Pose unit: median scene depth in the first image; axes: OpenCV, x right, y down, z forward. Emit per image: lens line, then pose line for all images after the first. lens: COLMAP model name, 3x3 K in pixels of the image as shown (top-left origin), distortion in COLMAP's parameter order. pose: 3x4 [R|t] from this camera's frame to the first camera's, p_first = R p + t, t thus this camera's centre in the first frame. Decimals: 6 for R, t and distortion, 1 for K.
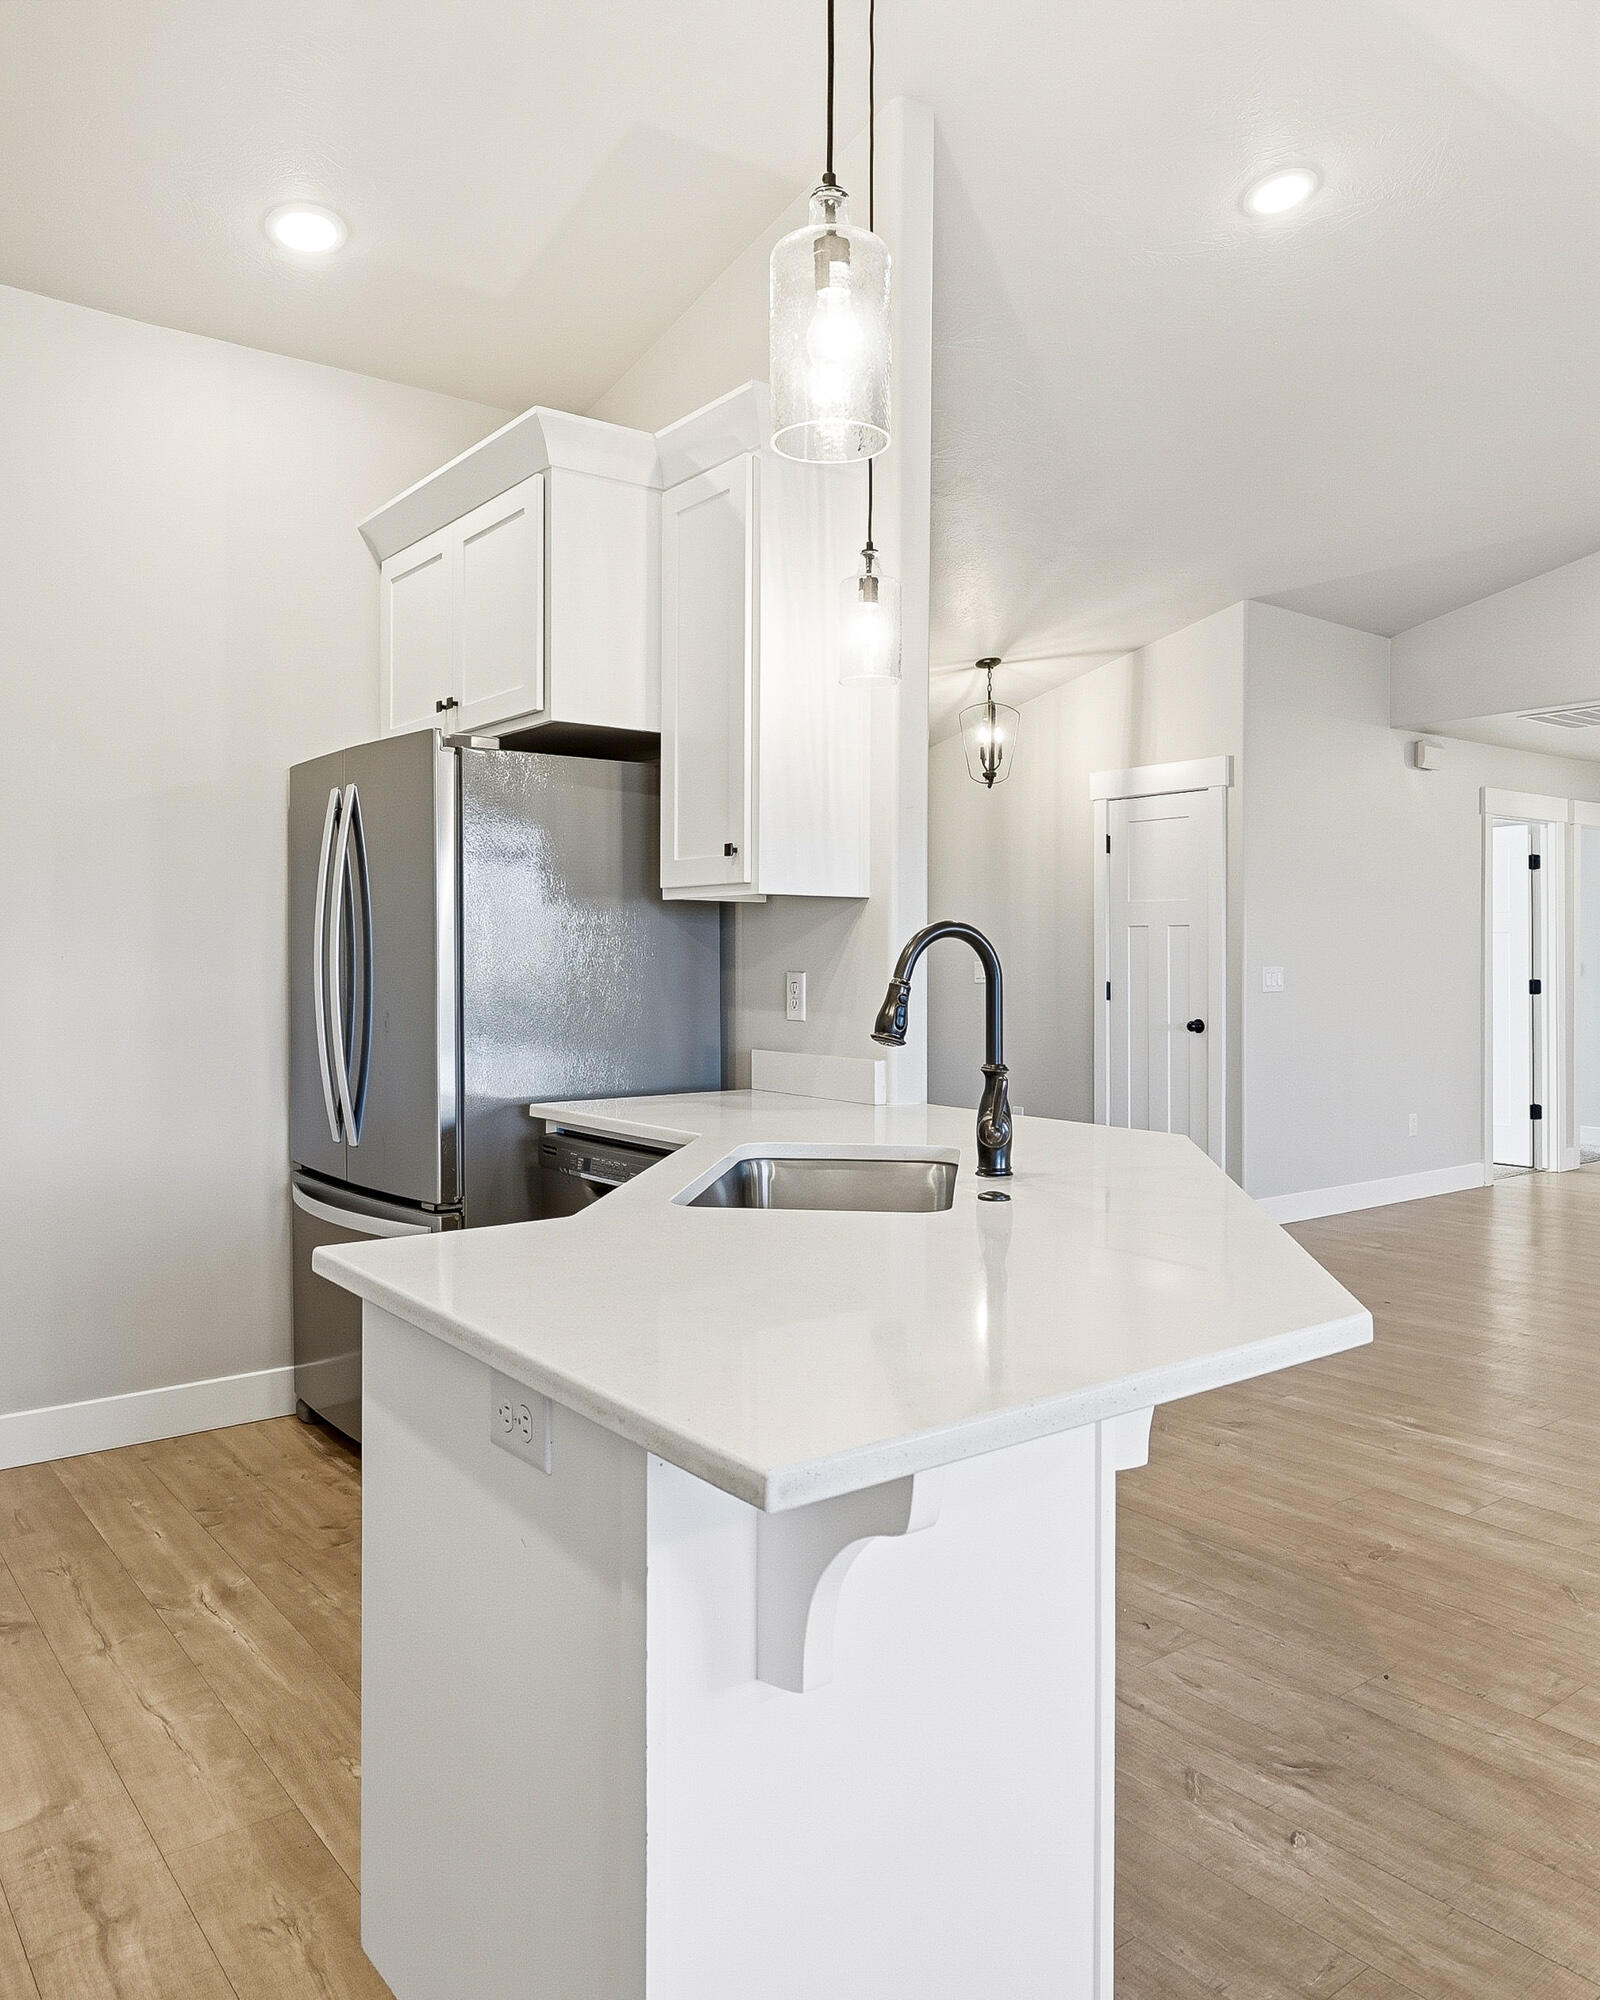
lens RADIAL K [[1431.0, 0, 815.9], [0, 1431.0, 954.4], [0, 0, 1]] dist [-0.008045, -0.001187]
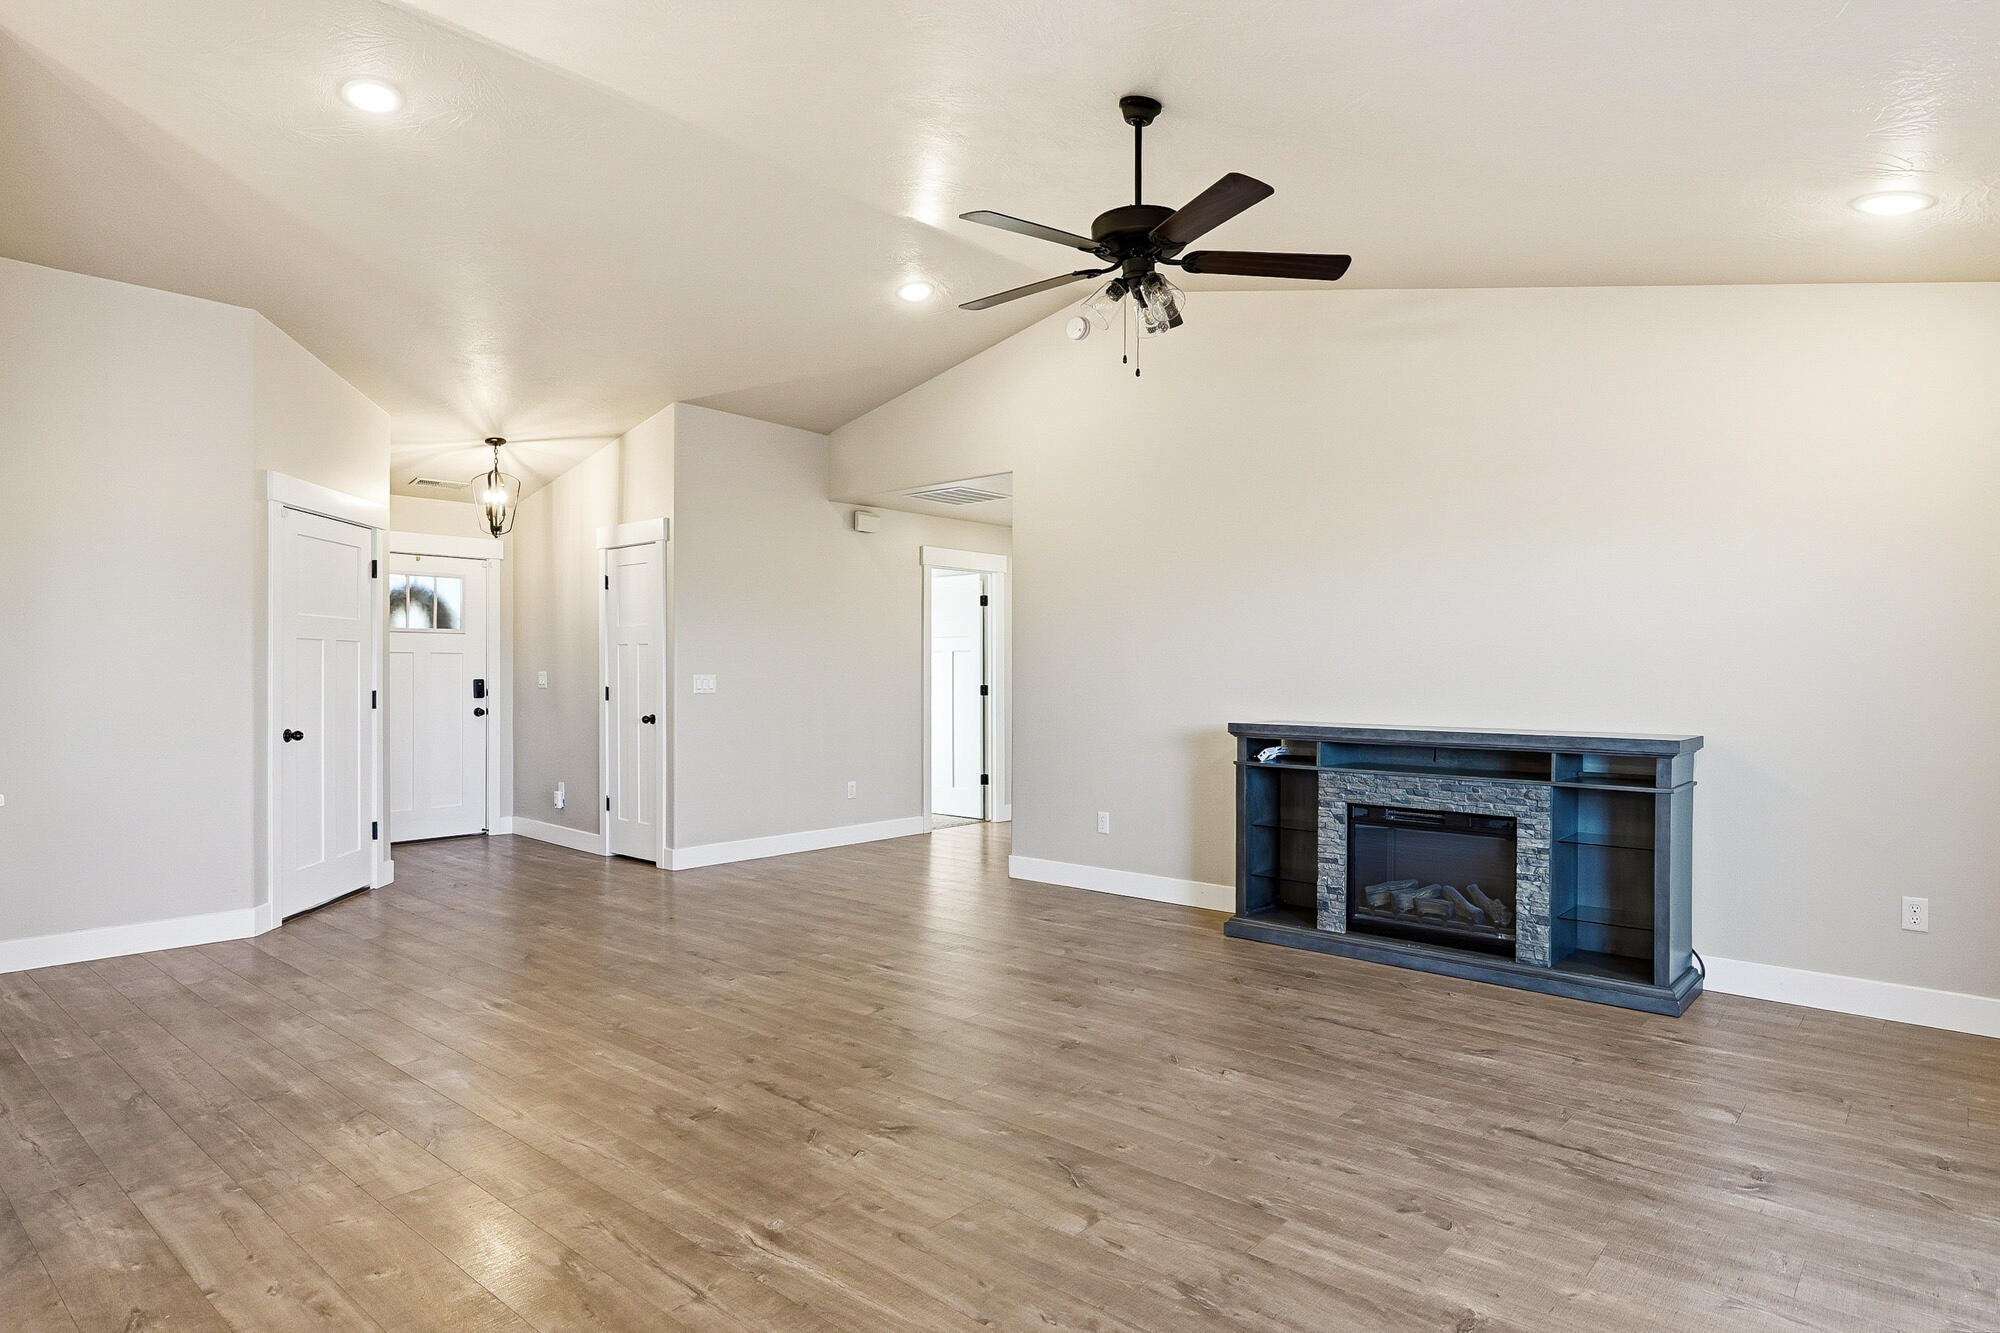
lens RADIAL K [[1105.2, 0, 1011.9], [0, 1105.2, 670.9], [0, 0, 1]] dist [-0.006805, -0.000028]
pose [[0.978875, -0.001099, 0.204459, 0.374865], [0.001380, 0.999998, -0.001233, 0.006264], [-0.204457, 0.001489, 0.978874, -0.075190]]
